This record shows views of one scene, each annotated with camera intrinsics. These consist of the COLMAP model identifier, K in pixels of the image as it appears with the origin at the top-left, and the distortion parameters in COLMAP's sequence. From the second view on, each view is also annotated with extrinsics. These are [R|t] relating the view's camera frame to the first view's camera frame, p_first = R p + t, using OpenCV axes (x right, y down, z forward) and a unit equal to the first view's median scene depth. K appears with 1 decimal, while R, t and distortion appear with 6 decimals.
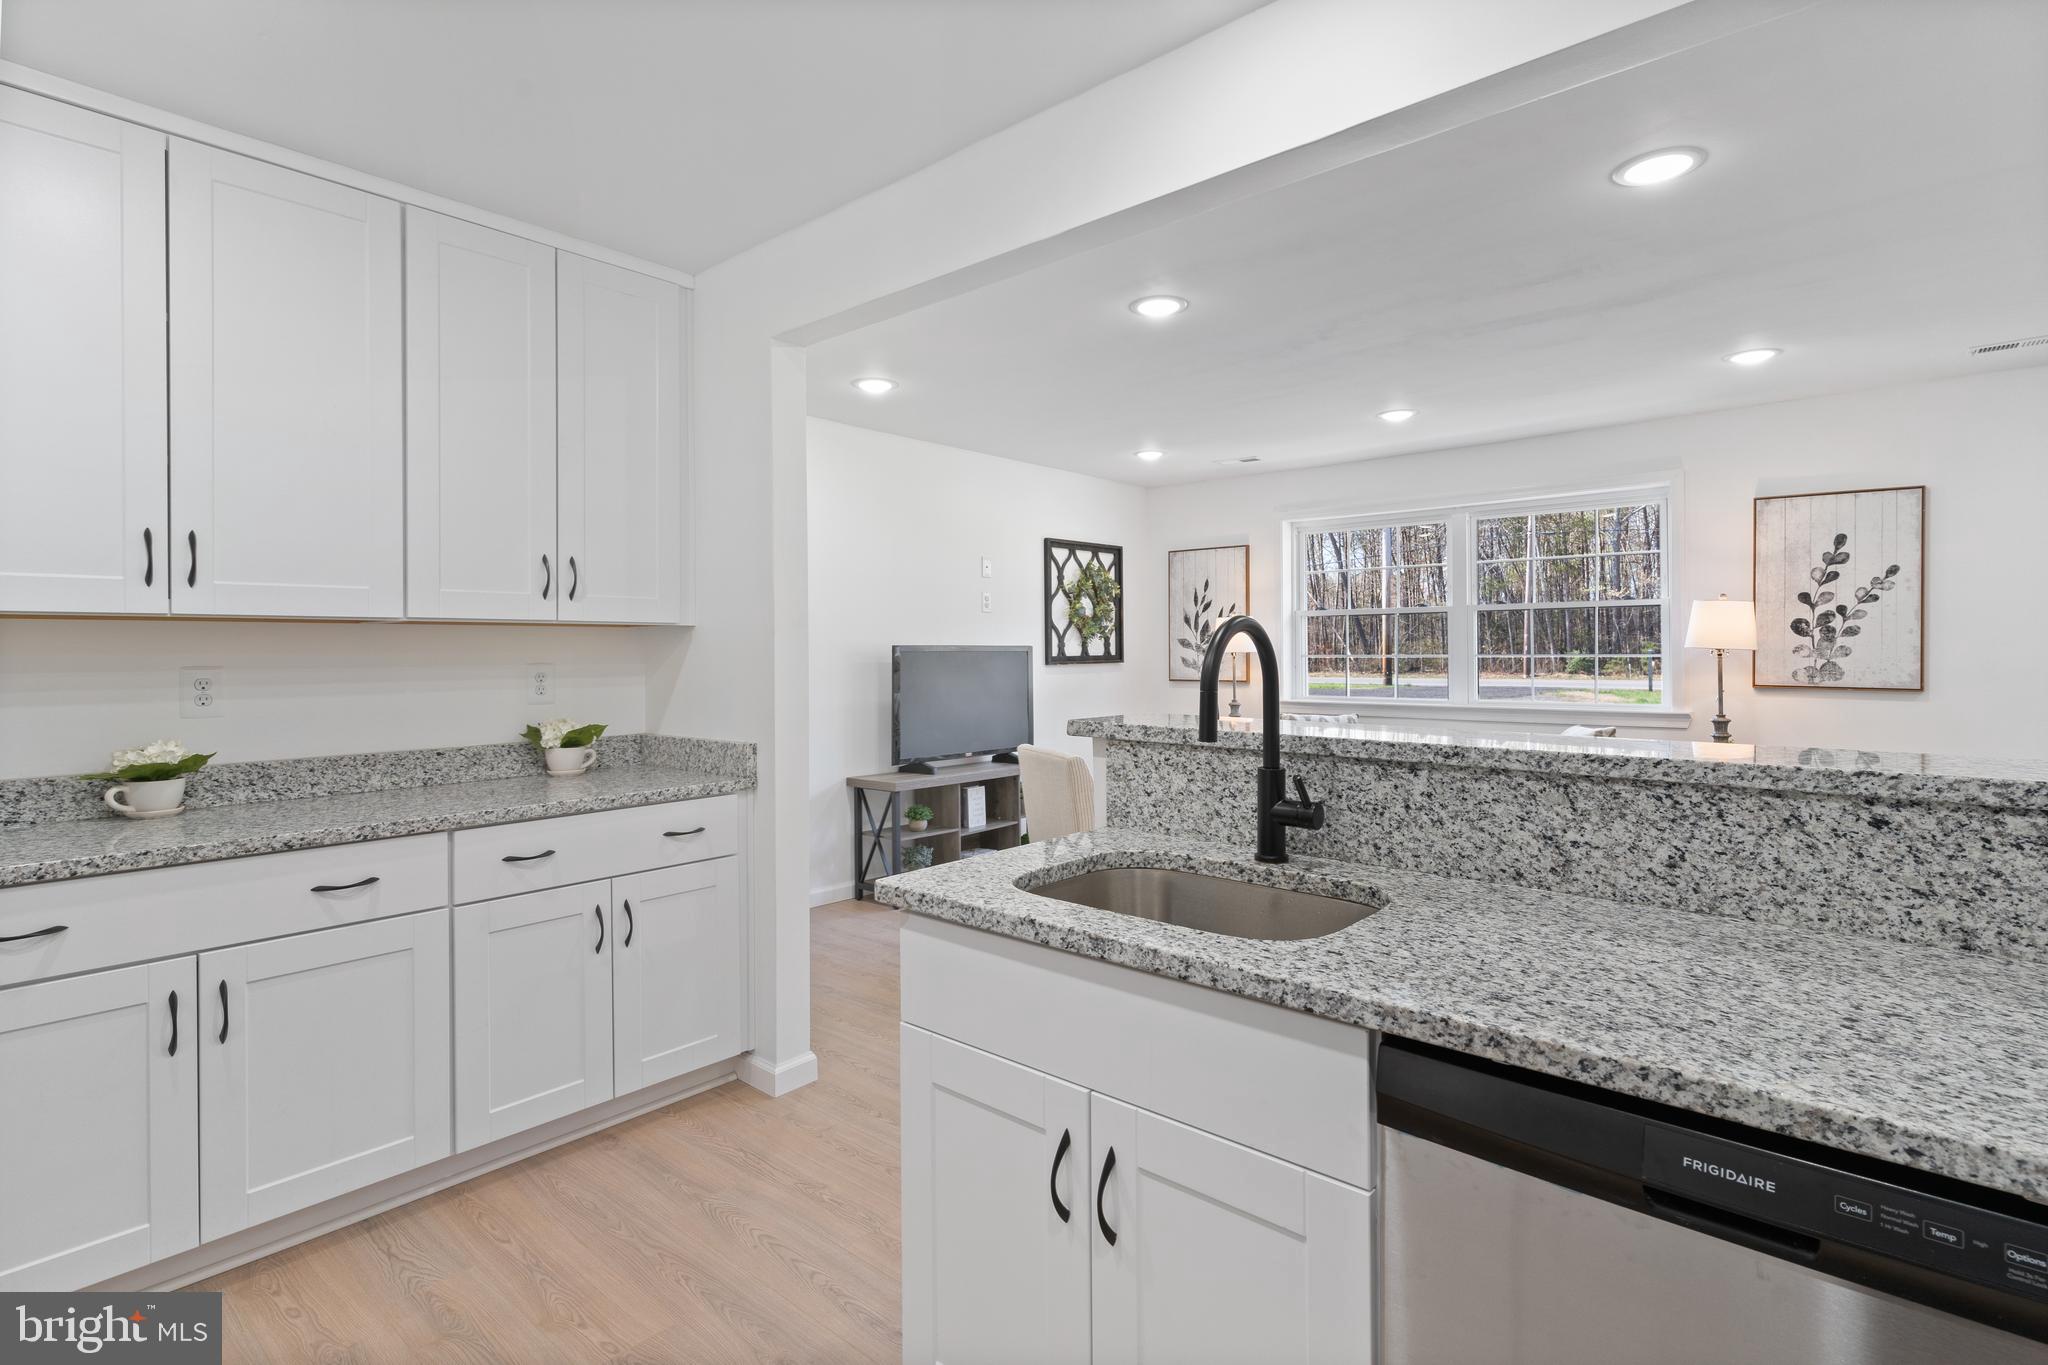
lens RADIAL K [[1002.8, 0, 1021.0], [0, 1002.8, 649.0], [0, 0, 1]] dist [0.000899, -0.000036]
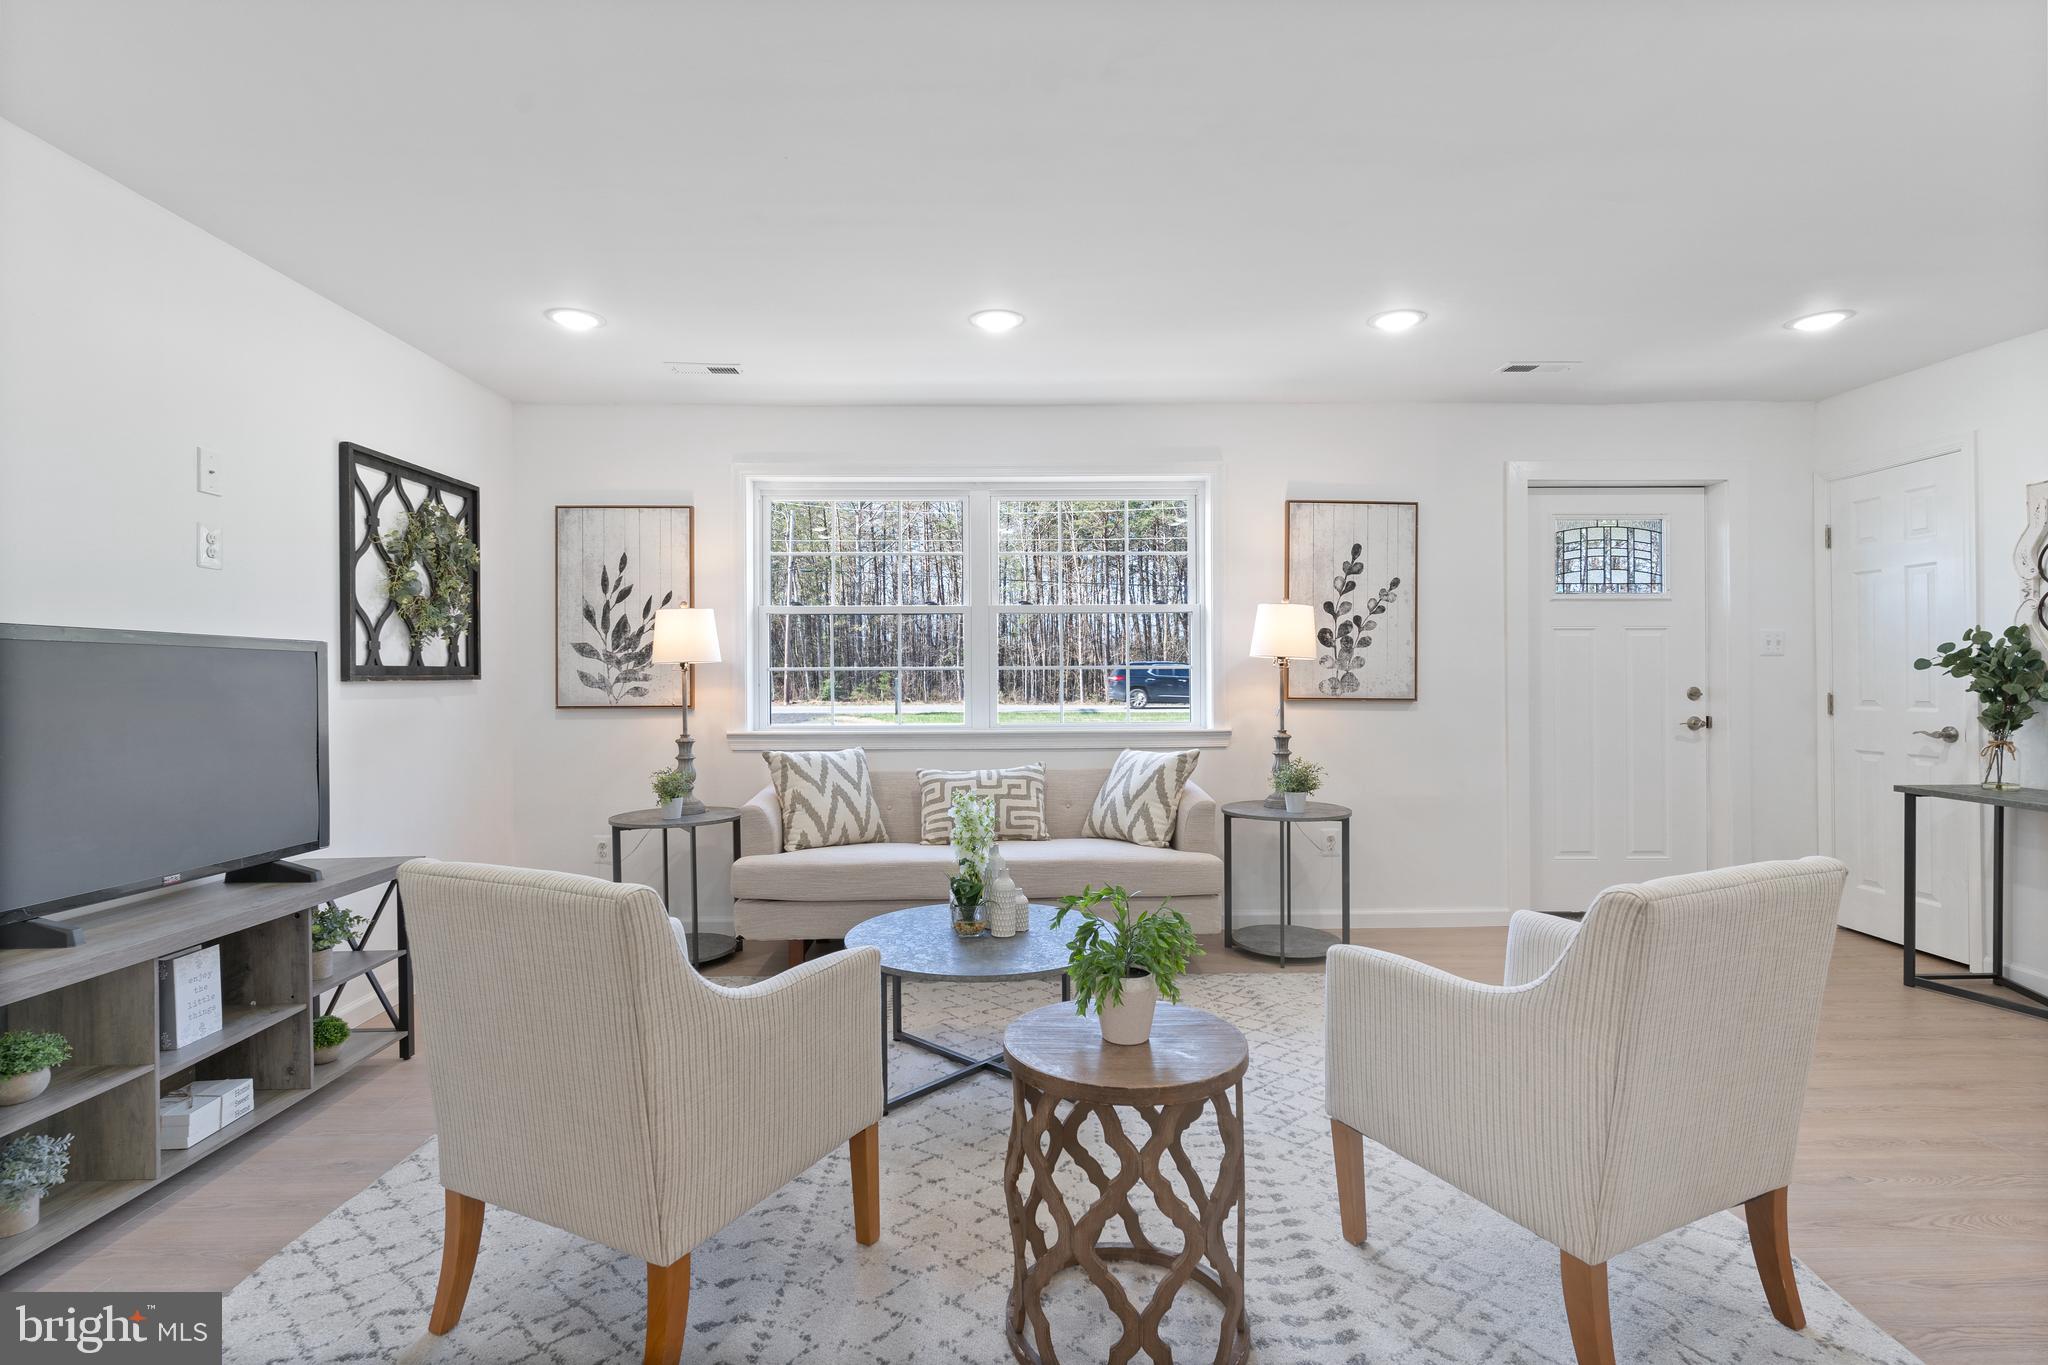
lens RADIAL K [[974.2, 0, 1021.4], [0, 974.2, 677.8], [0, 0, 1]] dist [-0.001550, -0.000882]
pose [[0.739188, 0.002251, 0.673495, -0.056084], [-0.000442, 0.999996, -0.002857, 0.015090], [-0.673499, 0.001814, 0.739186, 0.374206]]
